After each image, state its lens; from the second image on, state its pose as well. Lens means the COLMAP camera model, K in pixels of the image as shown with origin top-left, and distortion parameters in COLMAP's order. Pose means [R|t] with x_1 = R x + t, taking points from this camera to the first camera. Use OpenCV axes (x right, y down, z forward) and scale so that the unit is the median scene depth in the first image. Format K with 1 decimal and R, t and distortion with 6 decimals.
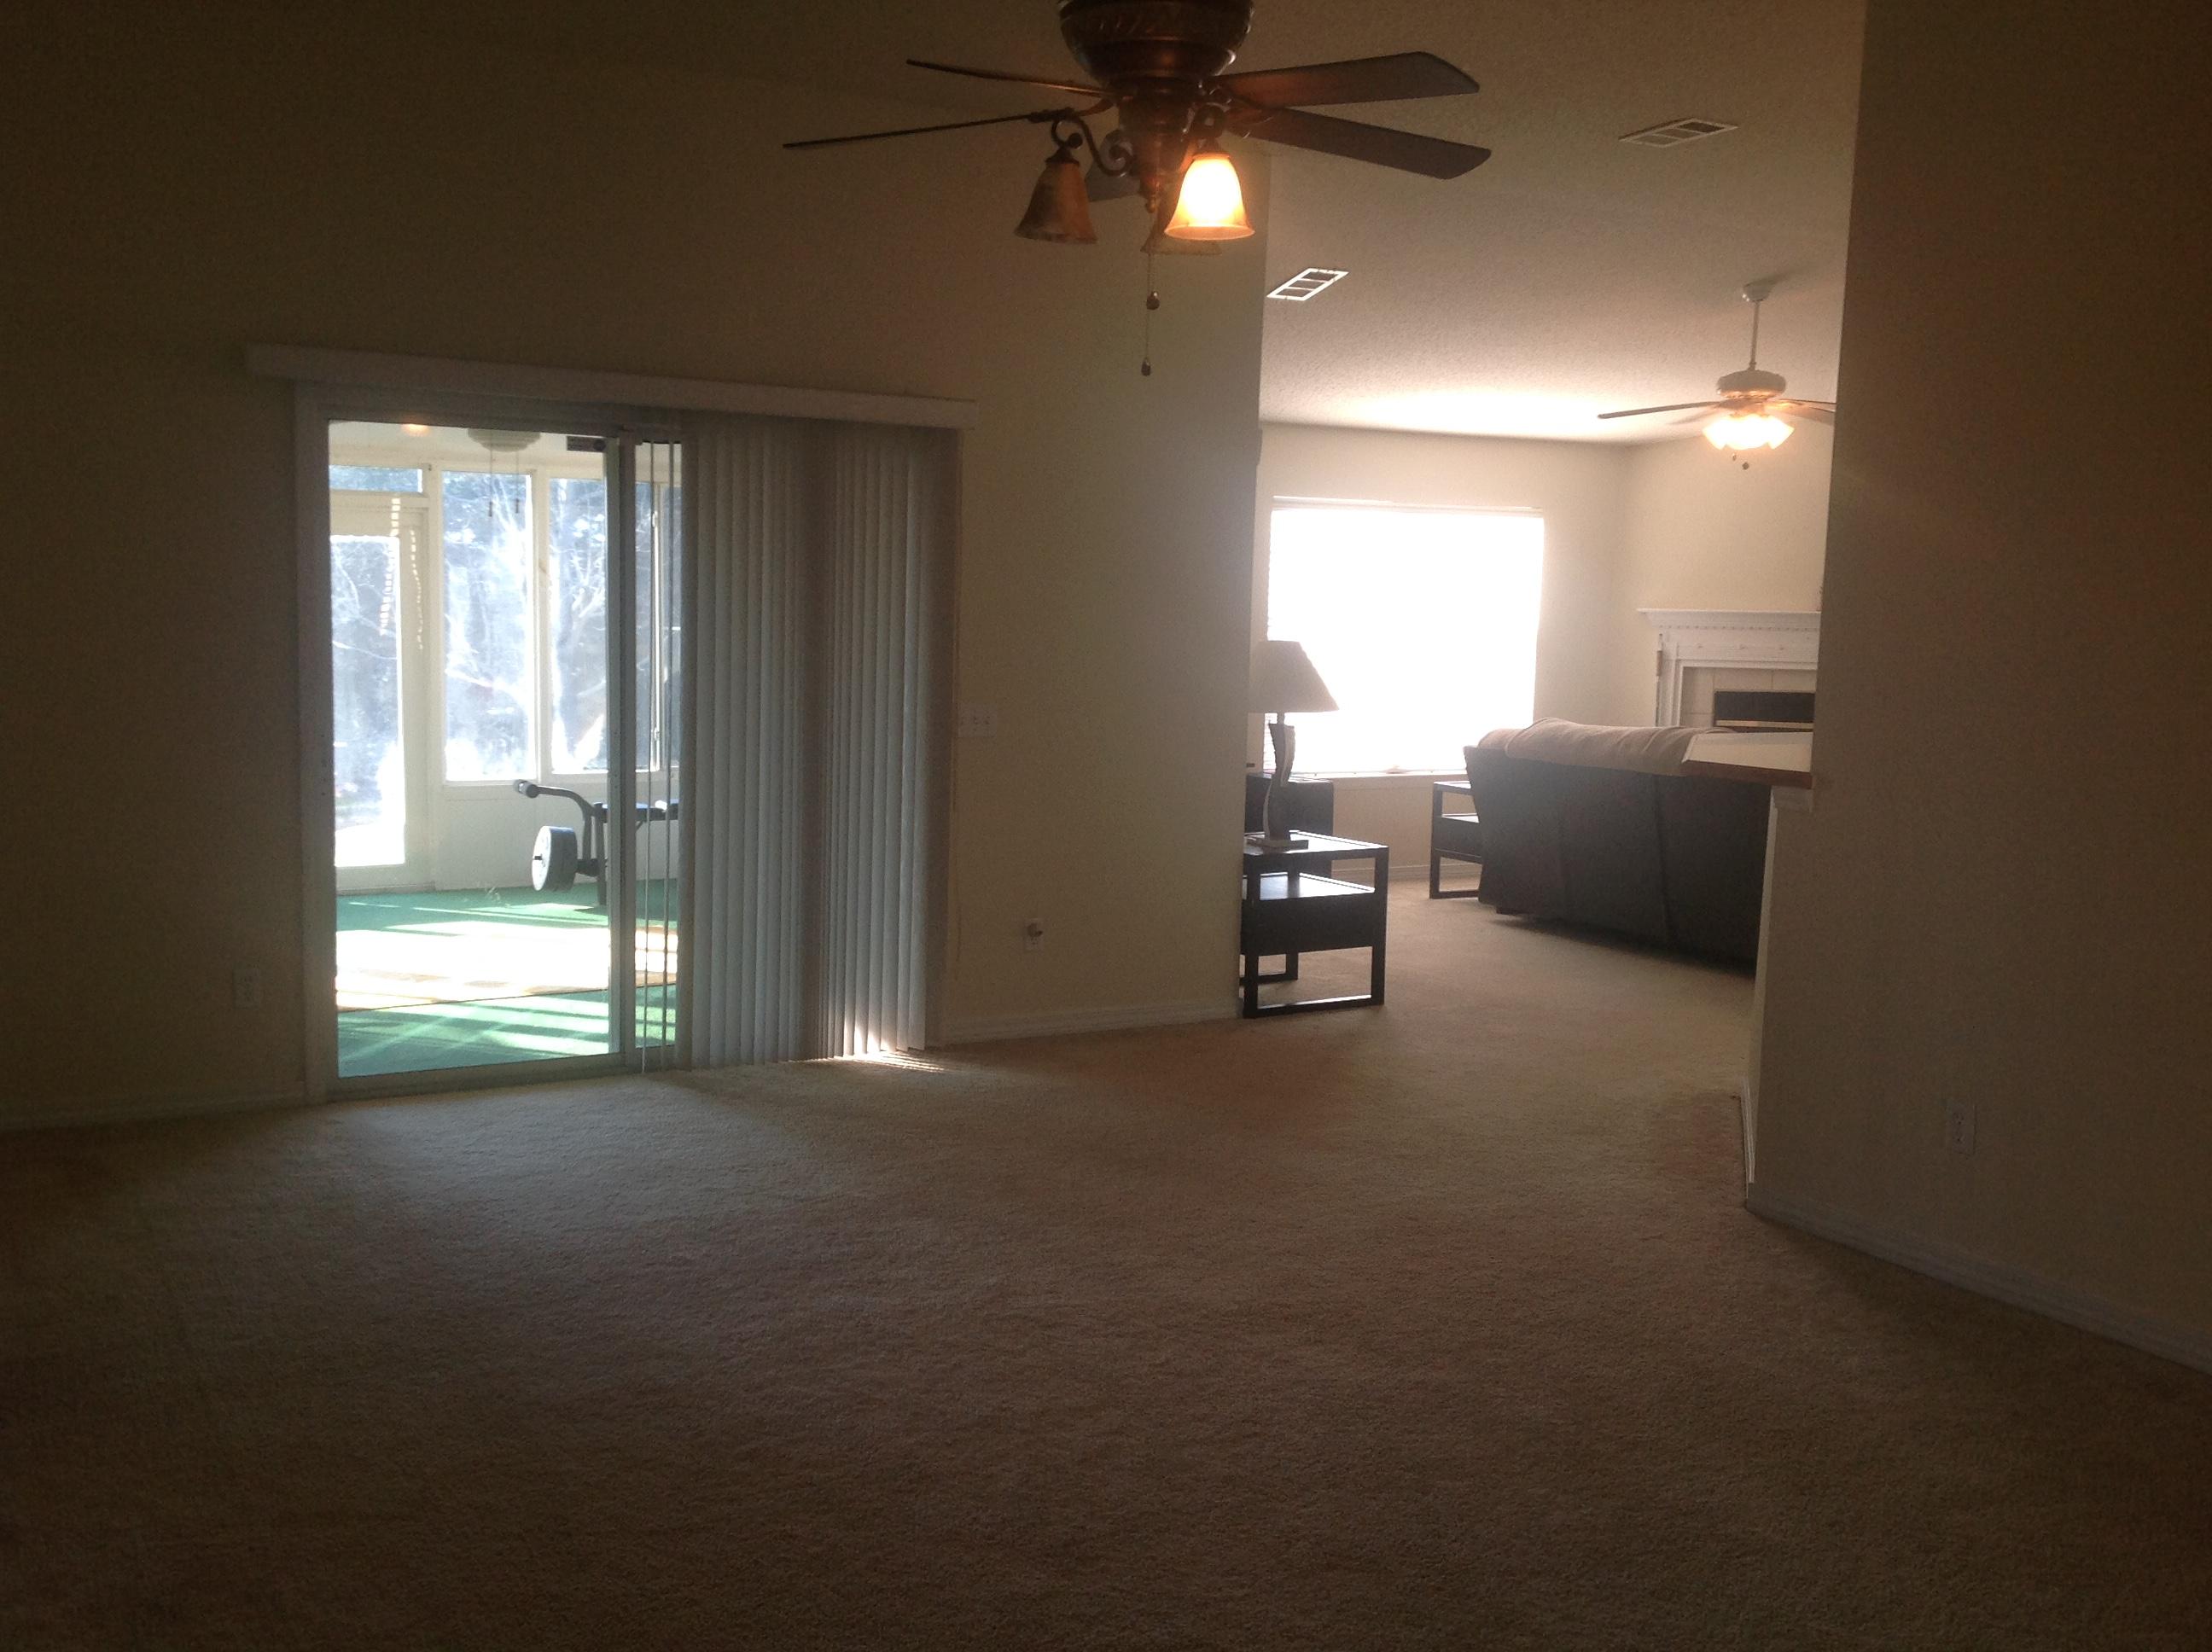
lens RADIAL K [[2059.1, 0, 1088.6], [0, 2059.1, 849.7], [0, 0, 1]] dist [0.143898, -0.267442]
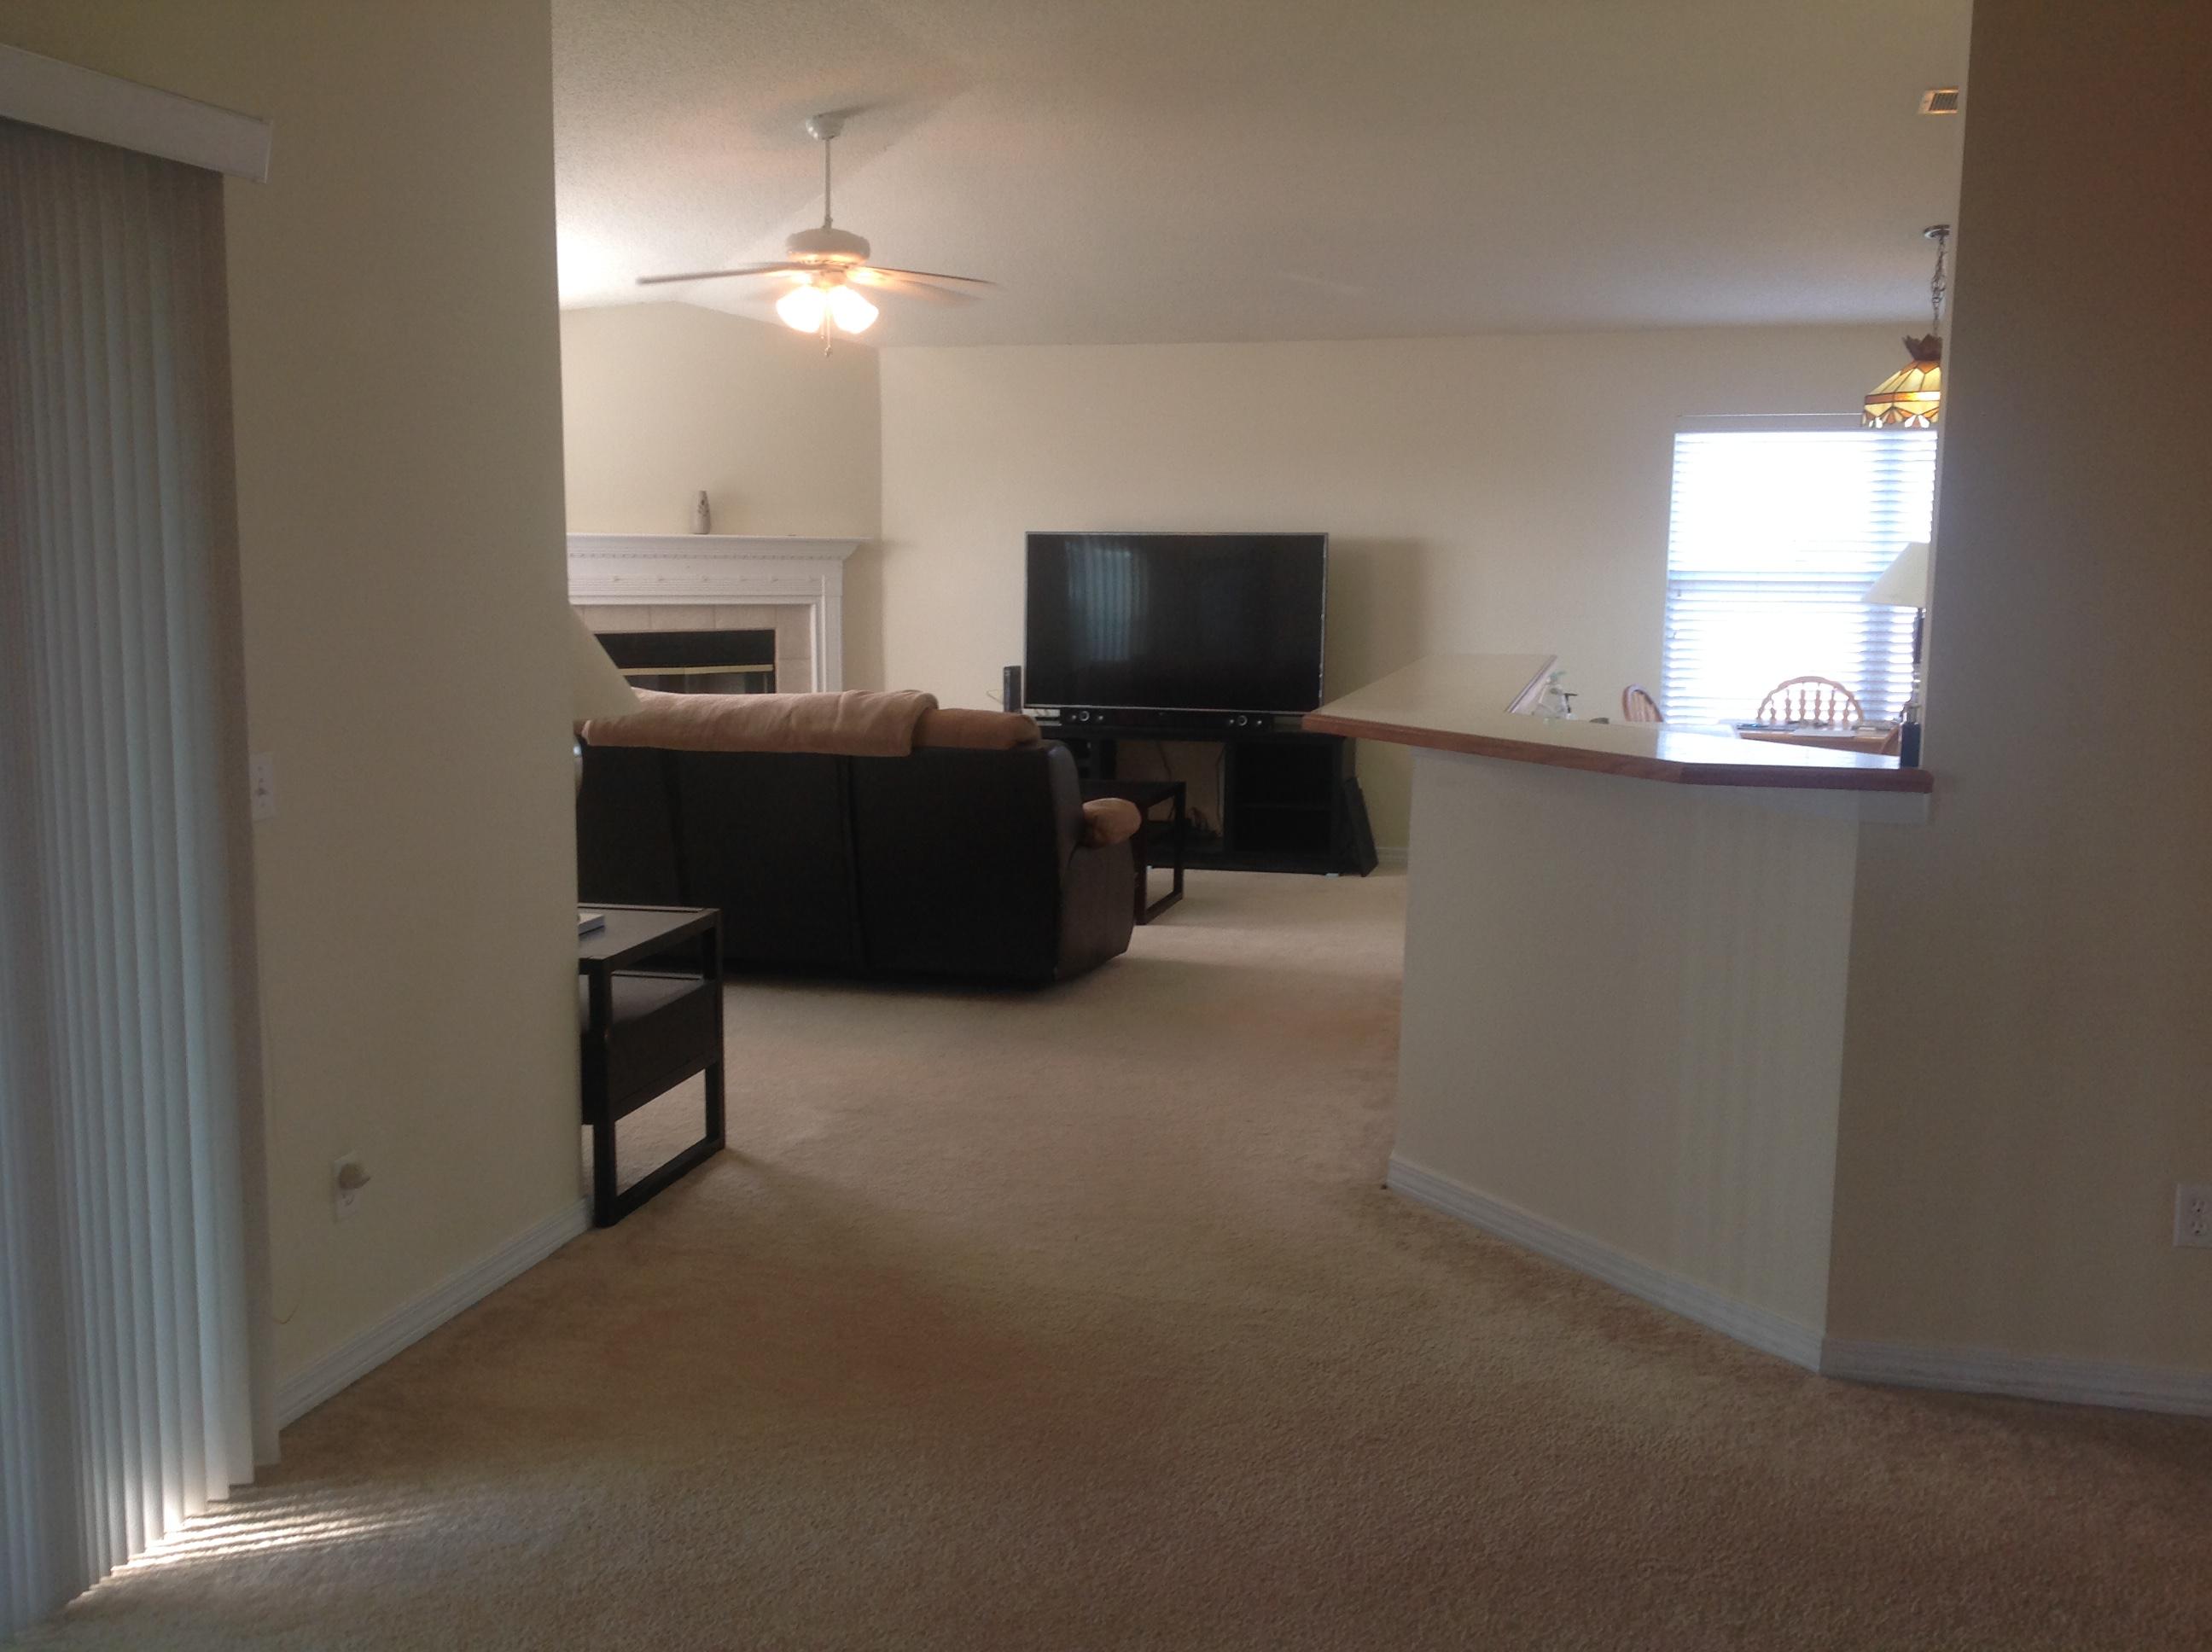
lens RADIAL K [[2091.2, 0, 1076.2], [0, 2091.2, 849.9], [0, 0, 1]] dist [0.123392, -0.286295]
pose [[0.686179, -0.121830, 0.717158, -0.212006], [0.092449, 0.992487, 0.080147, -0.053115], [-0.721534, 0.011305, 0.692287, 0.387888]]
